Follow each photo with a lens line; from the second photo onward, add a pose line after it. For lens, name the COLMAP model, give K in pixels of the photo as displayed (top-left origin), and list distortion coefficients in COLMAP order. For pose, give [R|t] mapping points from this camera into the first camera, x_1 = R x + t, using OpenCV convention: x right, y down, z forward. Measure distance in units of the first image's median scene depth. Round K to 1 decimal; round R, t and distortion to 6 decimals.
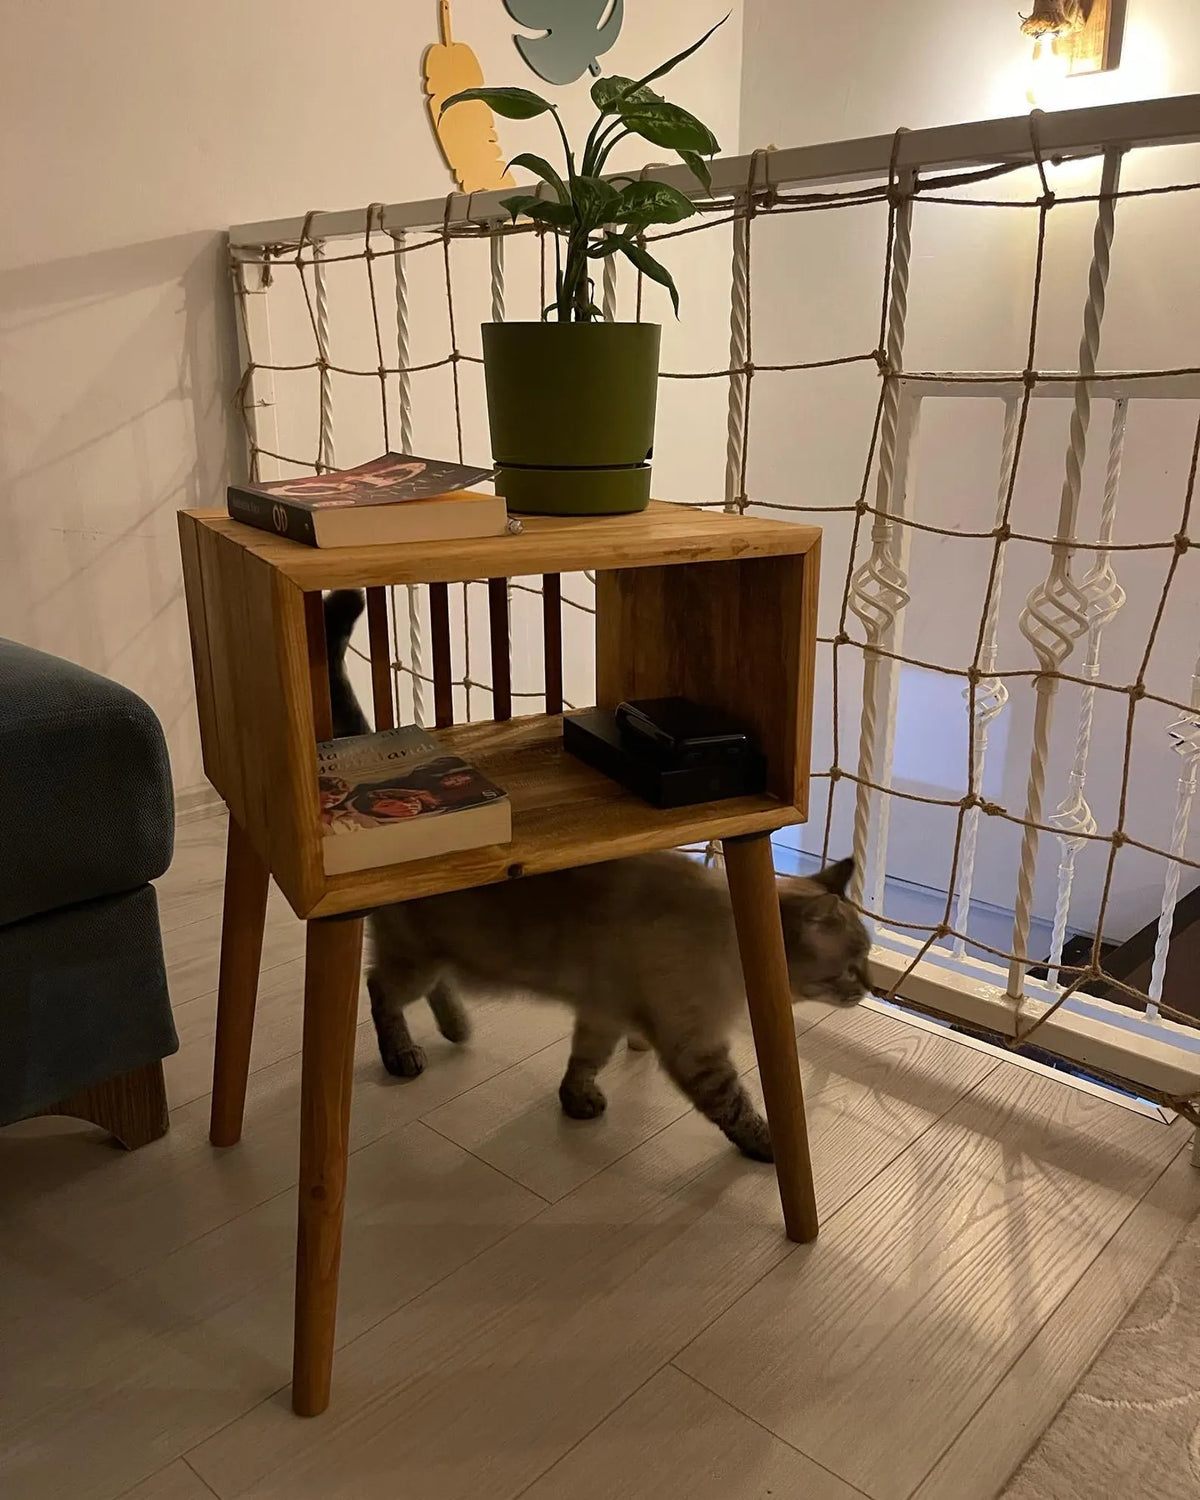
lens RADIAL K [[1223.4, 0, 600.0], [0, 1223.4, 750.0], [0, 0, 1]] dist [0.046787, 0.001863]
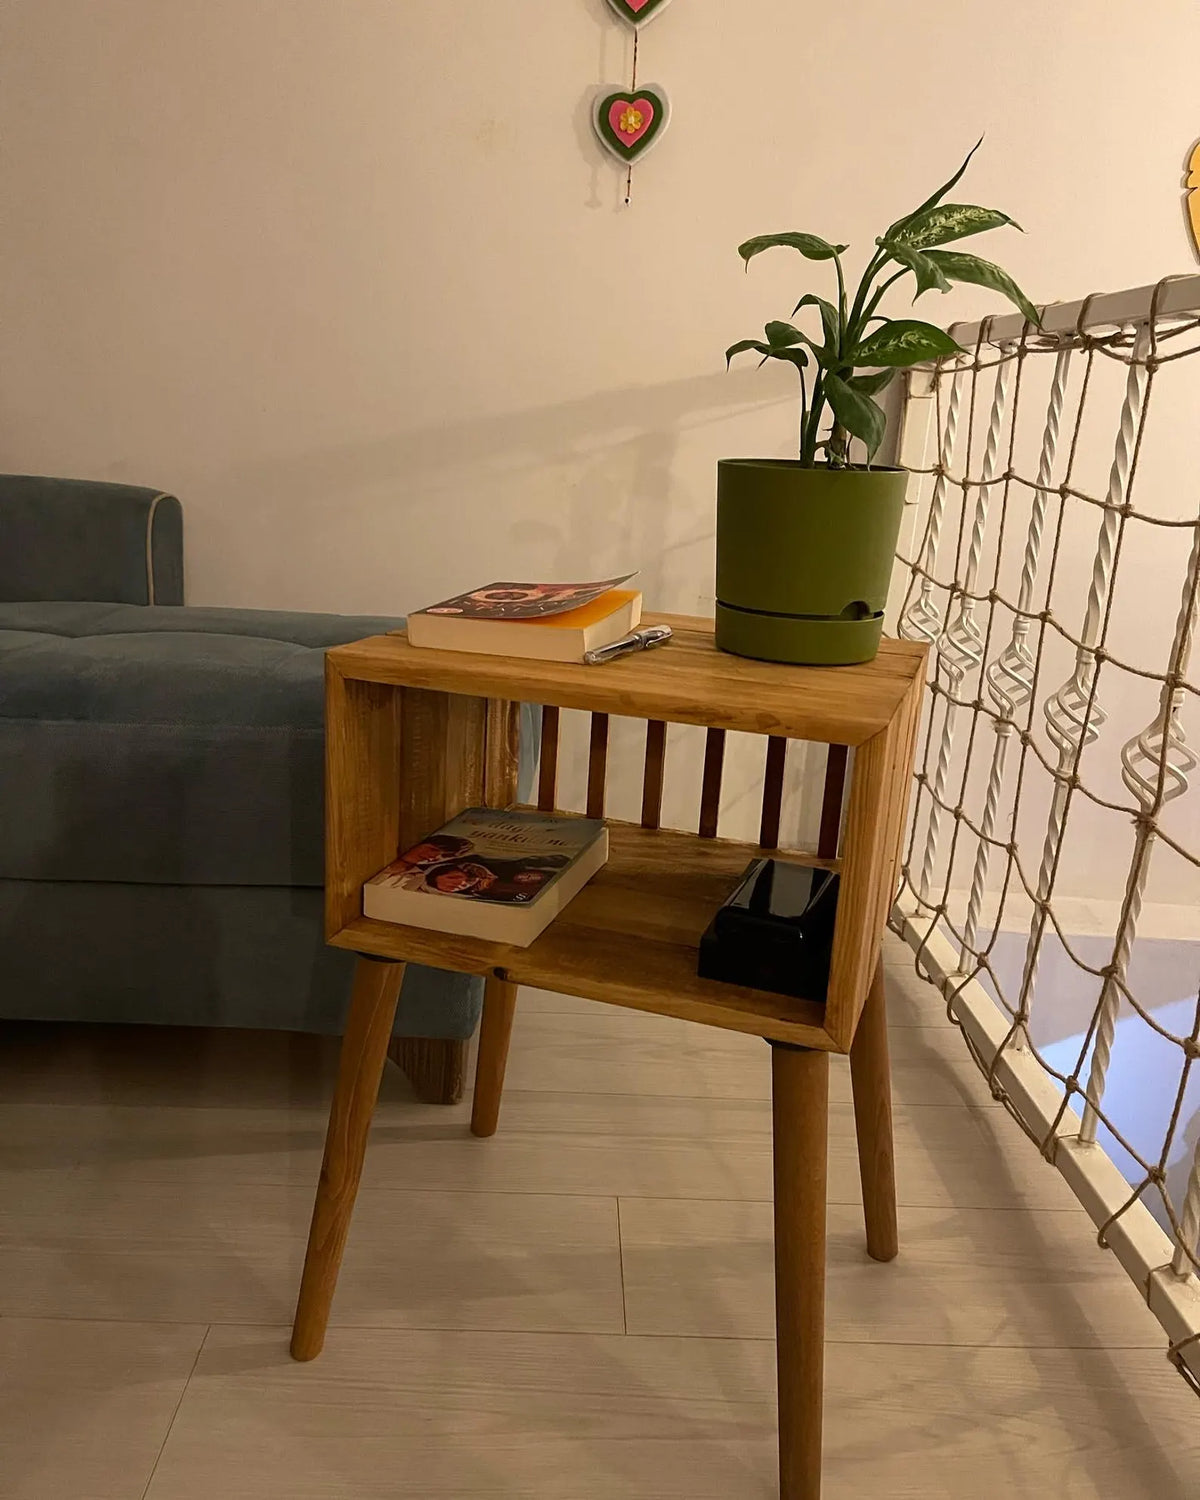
lens RADIAL K [[1193.2, 0, 600.0], [0, 1193.2, 750.0], [0, 0, 1]] dist [0.117579, -0.142670]
pose [[0.703565, 0.234177, -0.670938, 0.549934], [-0.265922, 0.962307, 0.057020, -0.144755], [0.659000, 0.138300, 0.739318, 0.231801]]
